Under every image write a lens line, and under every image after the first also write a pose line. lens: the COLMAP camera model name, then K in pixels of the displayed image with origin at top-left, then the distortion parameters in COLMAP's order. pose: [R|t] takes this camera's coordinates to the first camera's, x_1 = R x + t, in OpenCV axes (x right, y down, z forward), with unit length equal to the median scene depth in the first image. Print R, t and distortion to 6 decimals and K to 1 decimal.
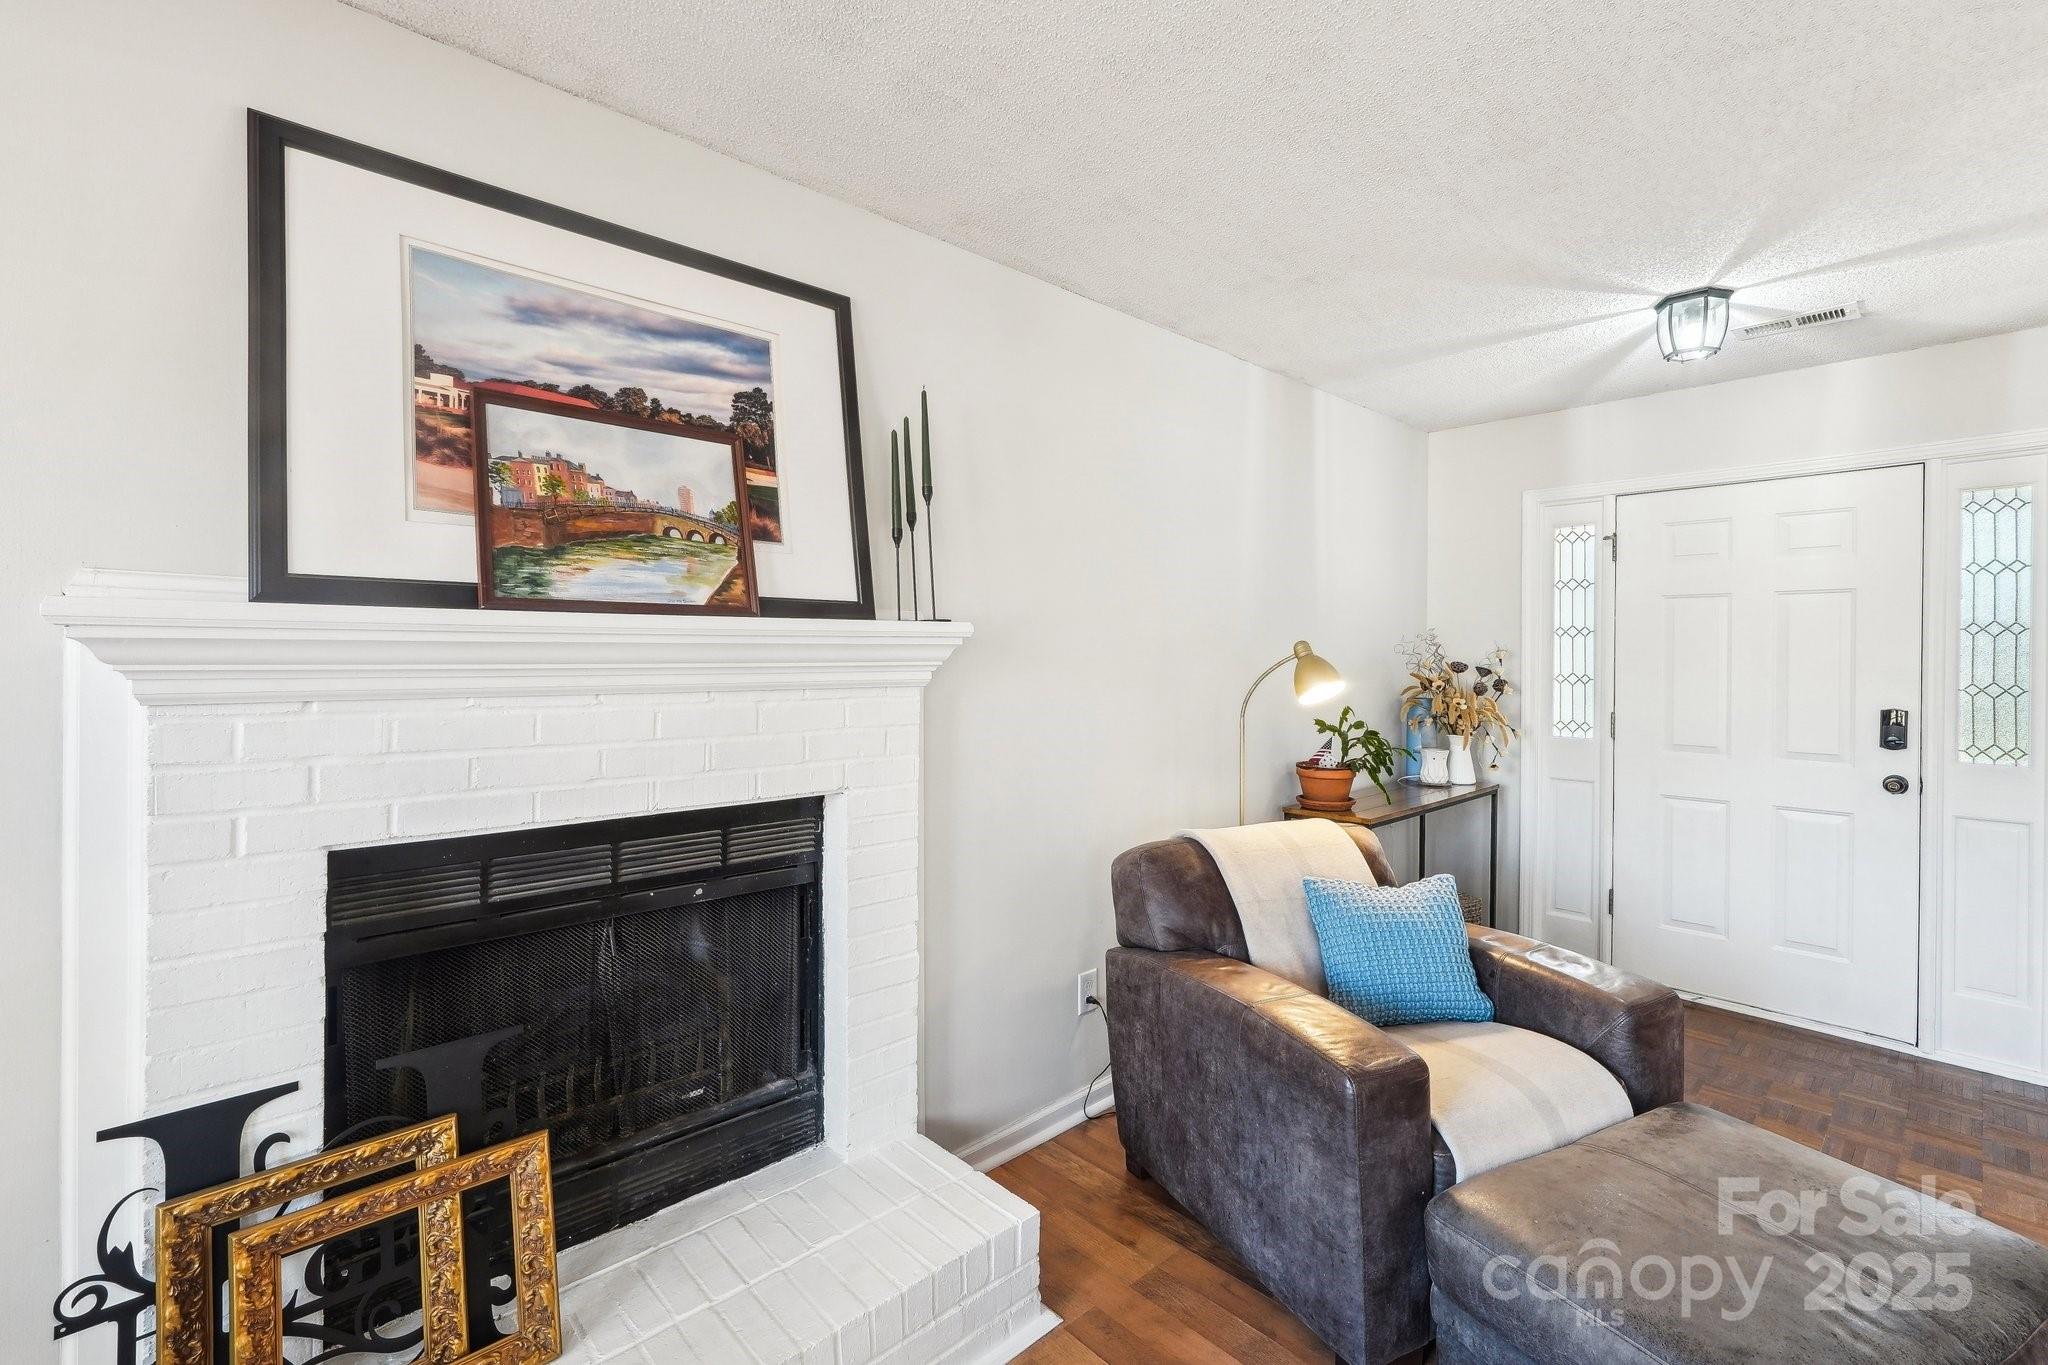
lens RADIAL K [[884.6, 0, 1019.1], [0, 884.6, 658.2], [0, 0, 1]] dist [-0.013382, 0.005167]
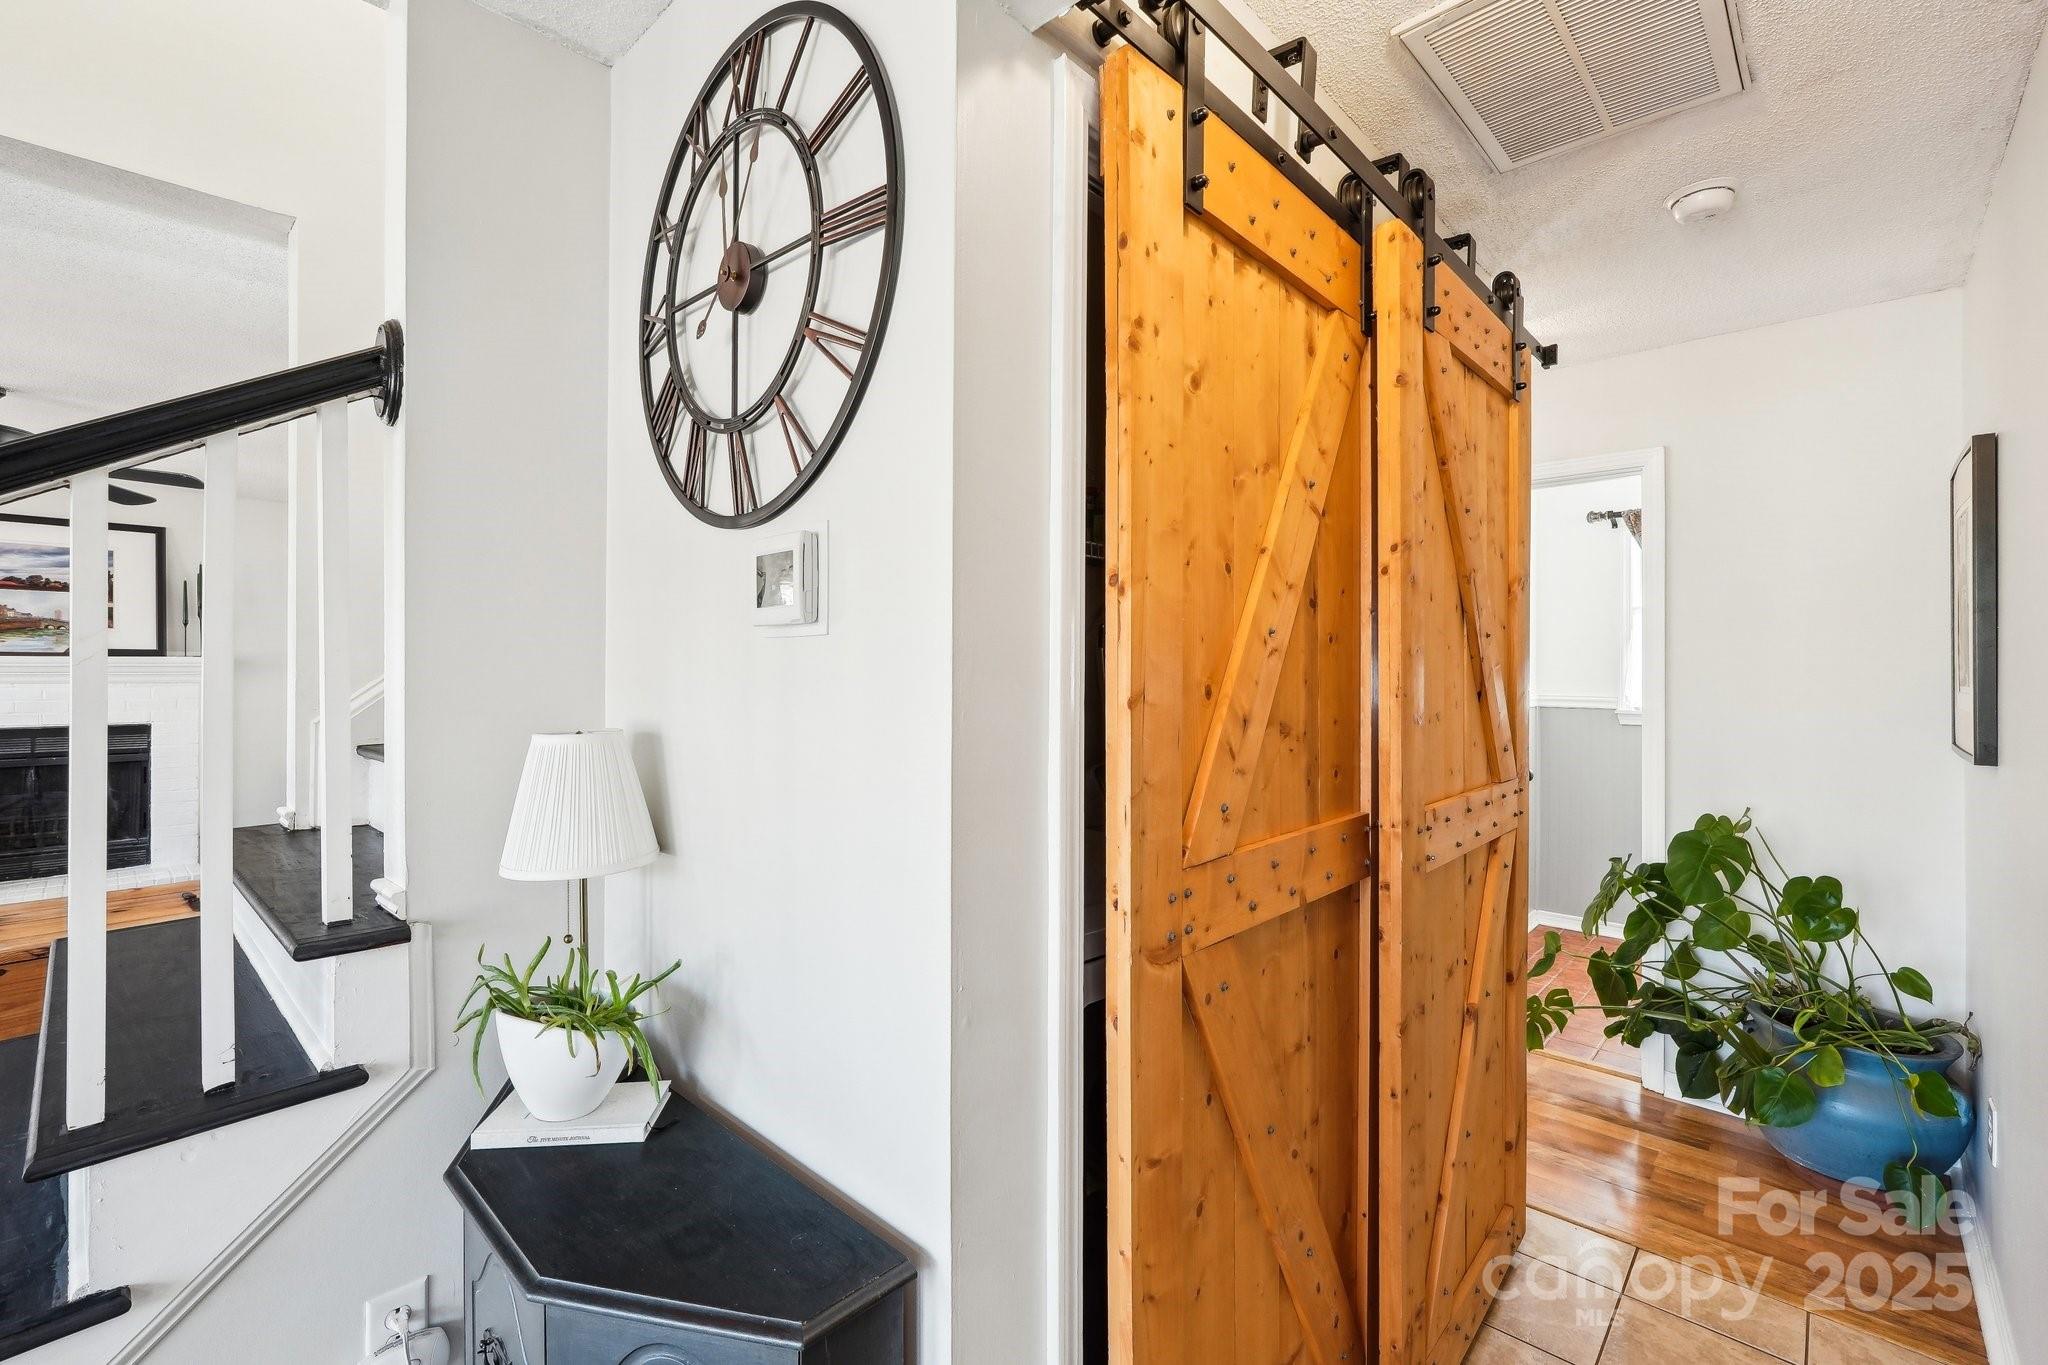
lens RADIAL K [[884.6, 0, 1033.9], [0, 884.6, 664.5], [0, 0, 1]] dist [-0.013382, 0.005167]
pose [[0.996634, -0.004145, 0.081877, 2.092520], [0.005041, 0.999930, -0.010738, 0.020138], [-0.081827, 0.011115, 0.996585, -1.708911]]
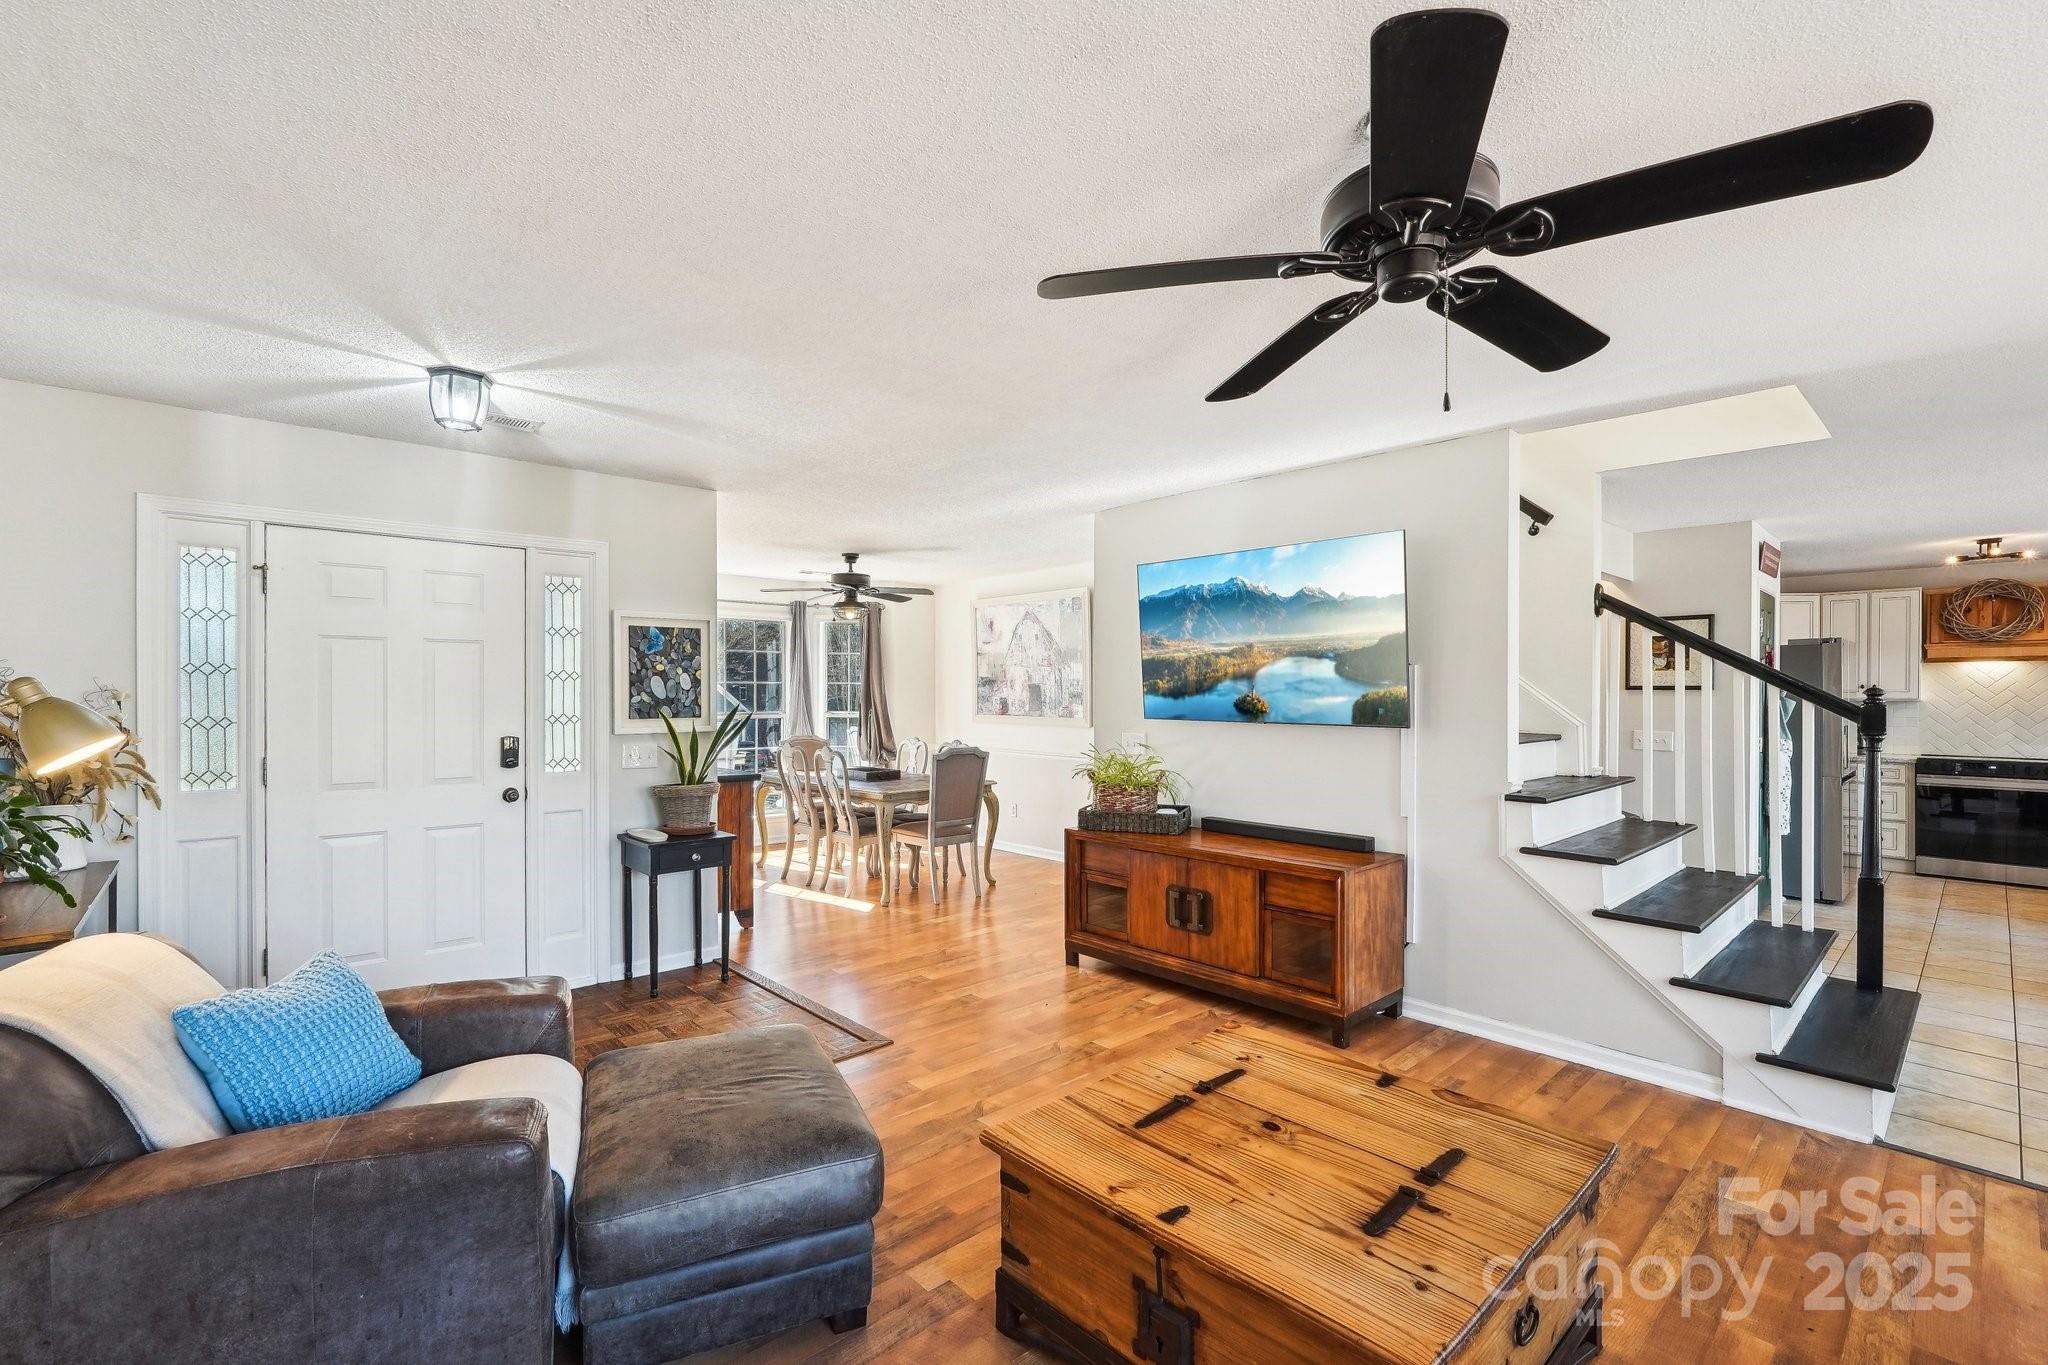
lens RADIAL K [[884.6, 0, 1030.9], [0, 884.6, 701.2], [0, 0, 1]] dist [-0.013382, 0.005167]
pose [[0.006670, -0.011267, 0.999914, -0.436309], [0.005242, 0.999923, 0.011232, -0.006593], [-0.999964, 0.005166, 0.006729, 0.342126]]
